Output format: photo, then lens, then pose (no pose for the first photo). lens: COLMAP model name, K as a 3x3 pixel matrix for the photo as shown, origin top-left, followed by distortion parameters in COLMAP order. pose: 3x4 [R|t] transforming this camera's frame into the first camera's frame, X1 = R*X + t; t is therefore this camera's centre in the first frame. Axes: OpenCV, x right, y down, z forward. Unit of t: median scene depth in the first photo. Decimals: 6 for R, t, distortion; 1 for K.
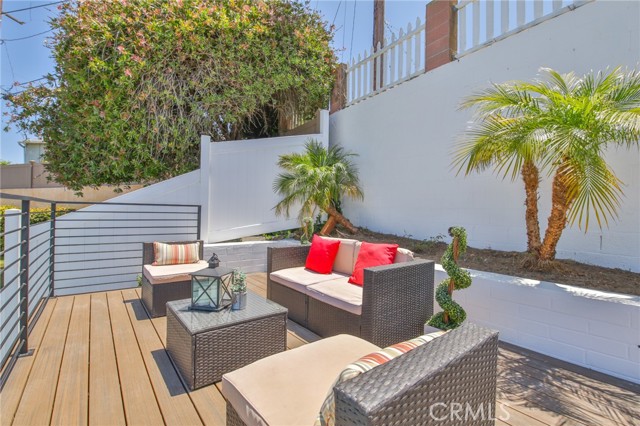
lens RADIAL K [[290.1, 0, 319.1], [0, 290.1, 210.8], [0, 0, 1]] dist [-0.013565, -0.003885]
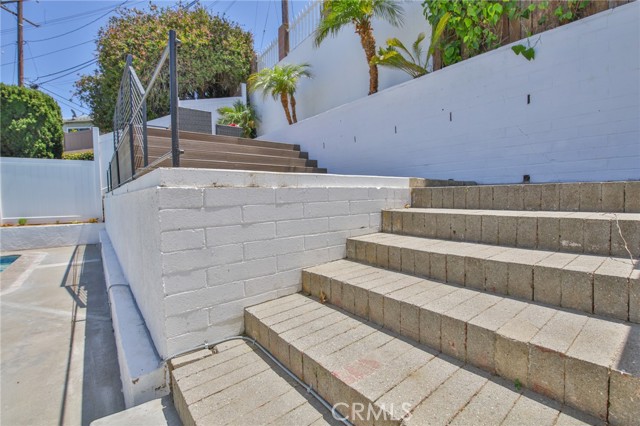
lens RADIAL K [[290.1, 0, 321.7], [0, 290.1, 208.4], [0, 0, 1]] dist [-0.013565, -0.003885]
pose [[0.999286, -0.037516, 0.004367, 0.559308], [0.037280, 0.998270, 0.045464, 0.443231], [-0.006065, -0.045269, 0.998956, -1.018523]]
